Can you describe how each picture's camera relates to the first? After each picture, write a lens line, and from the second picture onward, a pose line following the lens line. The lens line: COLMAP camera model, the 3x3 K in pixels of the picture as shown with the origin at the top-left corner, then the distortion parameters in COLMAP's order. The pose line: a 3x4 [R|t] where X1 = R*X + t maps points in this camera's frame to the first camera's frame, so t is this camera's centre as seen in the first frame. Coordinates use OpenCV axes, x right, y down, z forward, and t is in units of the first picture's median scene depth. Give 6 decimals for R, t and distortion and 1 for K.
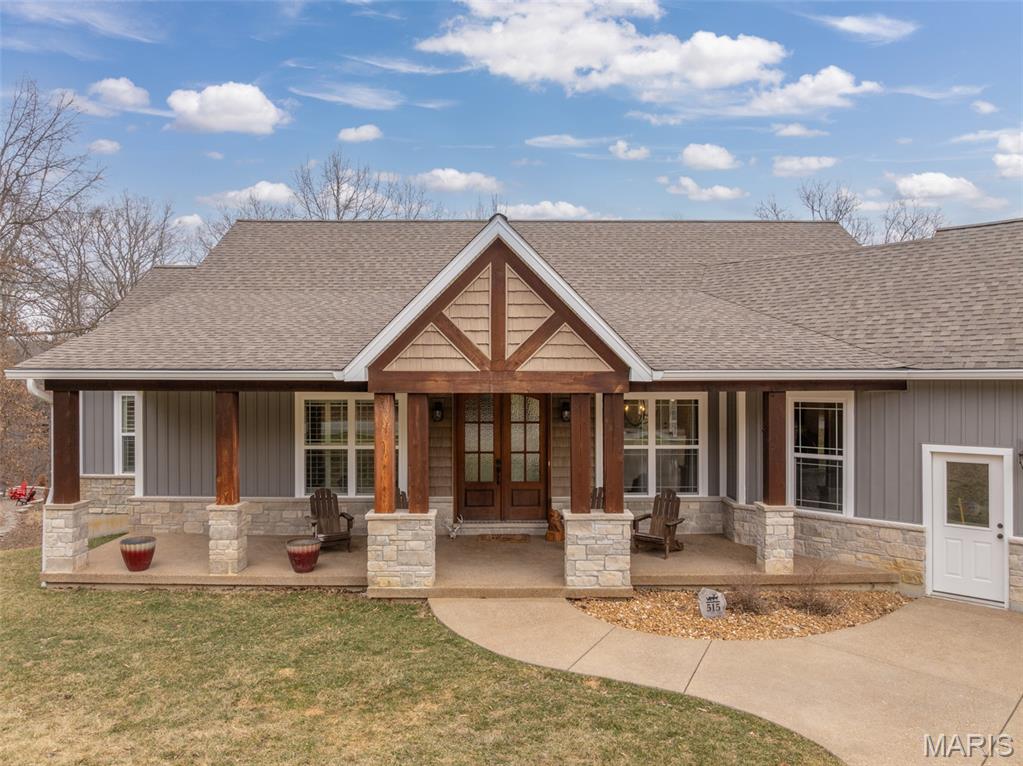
lens RADIAL K [[719.7, 0, 513.1], [0, 719.7, 377.9], [0, 0, 1]] dist [-0.041412, -0.001918]
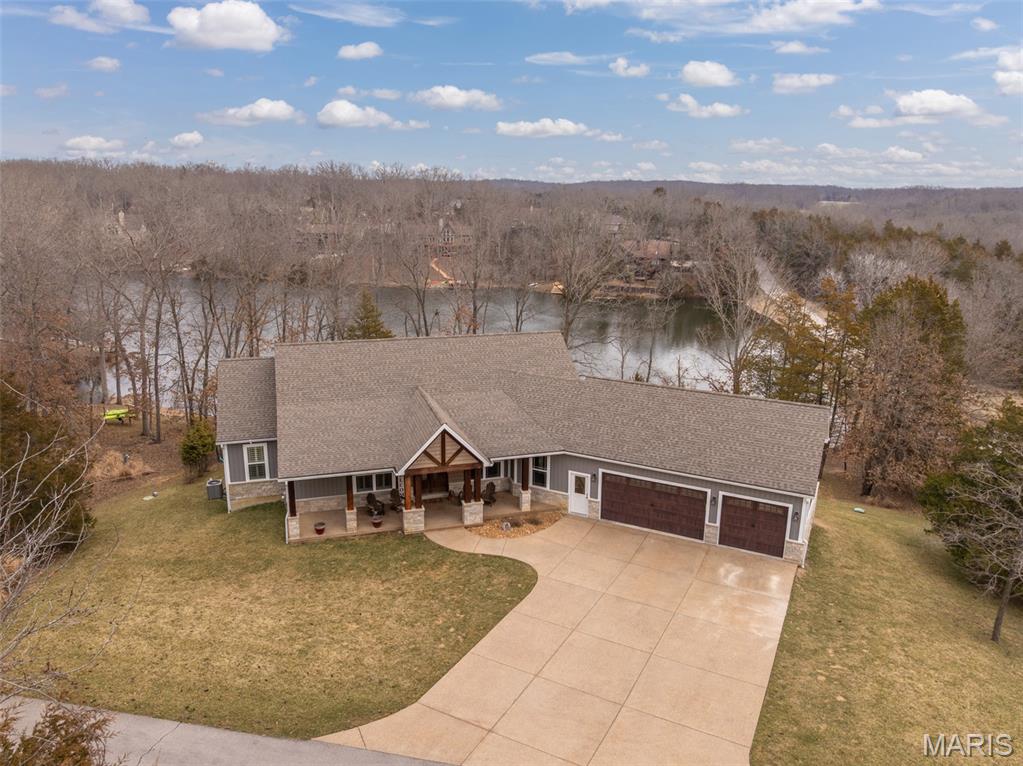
lens RADIAL K [[719.7, 0, 516.1], [0, 719.7, 375.8], [0, 0, 1]] dist [-0.041412, -0.001918]
pose [[0.954593, -0.060367, 0.291732, -0.599067], [-0.014149, 0.968963, 0.246802, -1.148873], [-0.297576, -0.239724, 0.924111, -1.897752]]
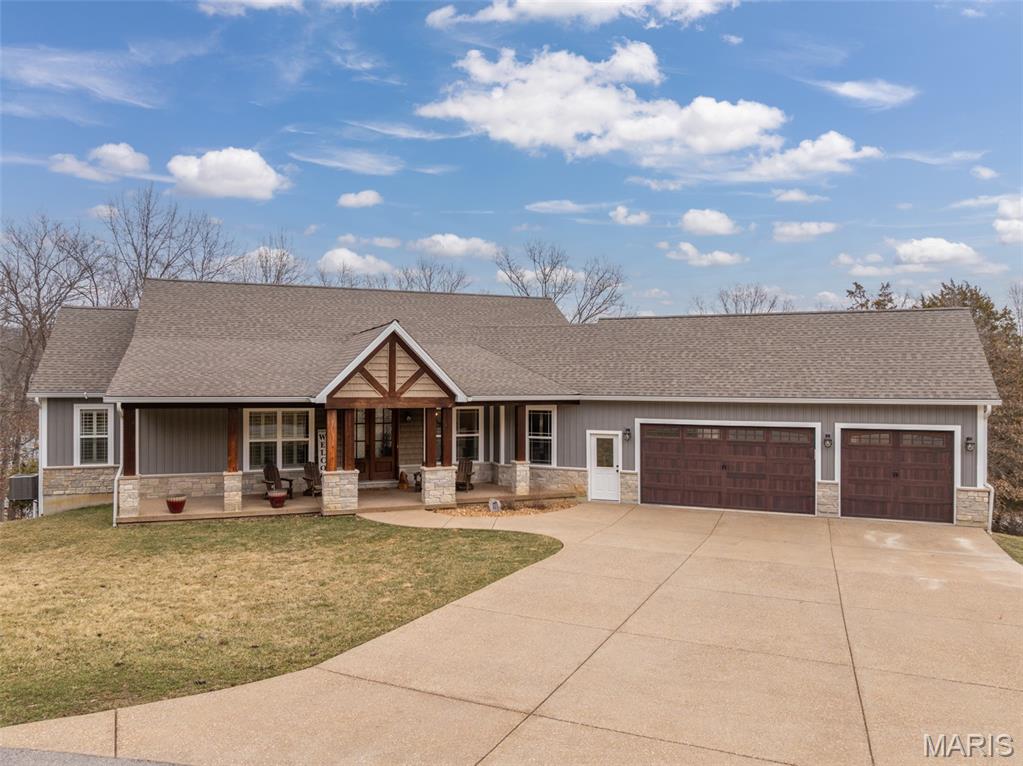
lens RADIAL K [[719.7, 0, 514.7], [0, 719.7, 379.7], [0, 0, 1]] dist [-0.041412, -0.001918]
pose [[0.930569, 0.004583, 0.366089, -0.412251], [-0.004931, 0.999988, 0.000017, -0.056575], [-0.366084, -0.001821, 0.930580, -0.926651]]
